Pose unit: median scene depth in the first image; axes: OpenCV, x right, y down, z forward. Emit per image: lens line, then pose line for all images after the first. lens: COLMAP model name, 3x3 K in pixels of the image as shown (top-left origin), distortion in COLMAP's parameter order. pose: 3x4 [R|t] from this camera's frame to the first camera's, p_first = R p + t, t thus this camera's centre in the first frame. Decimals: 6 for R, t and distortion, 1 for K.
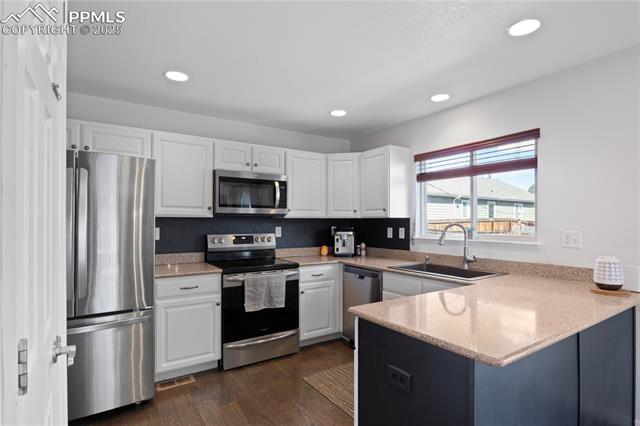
lens RADIAL K [[326.4, 0, 316.3], [0, 326.4, 216.5], [0, 0, 1]] dist [0.004349, 0.000905]
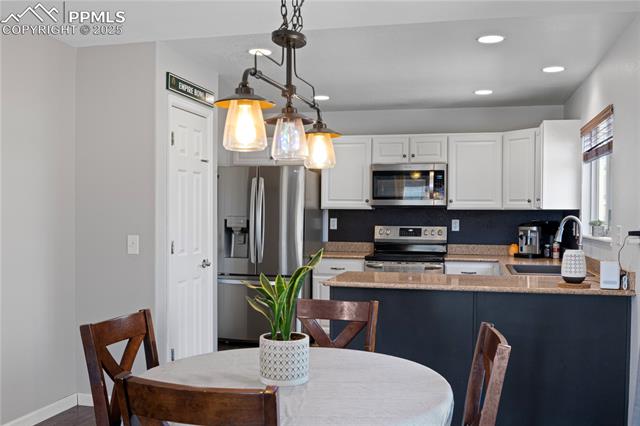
lens RADIAL K [[650.6, 0, 321.0], [0, 650.6, 213.0], [0, 0, 1]] dist [-0.023085, 0.000000]
pose [[0.677705, 0.002819, -0.735328, 1.037294], [0.007630, 0.999912, 0.010865, -0.009306], [0.735294, -0.012974, 0.677624, -0.513489]]
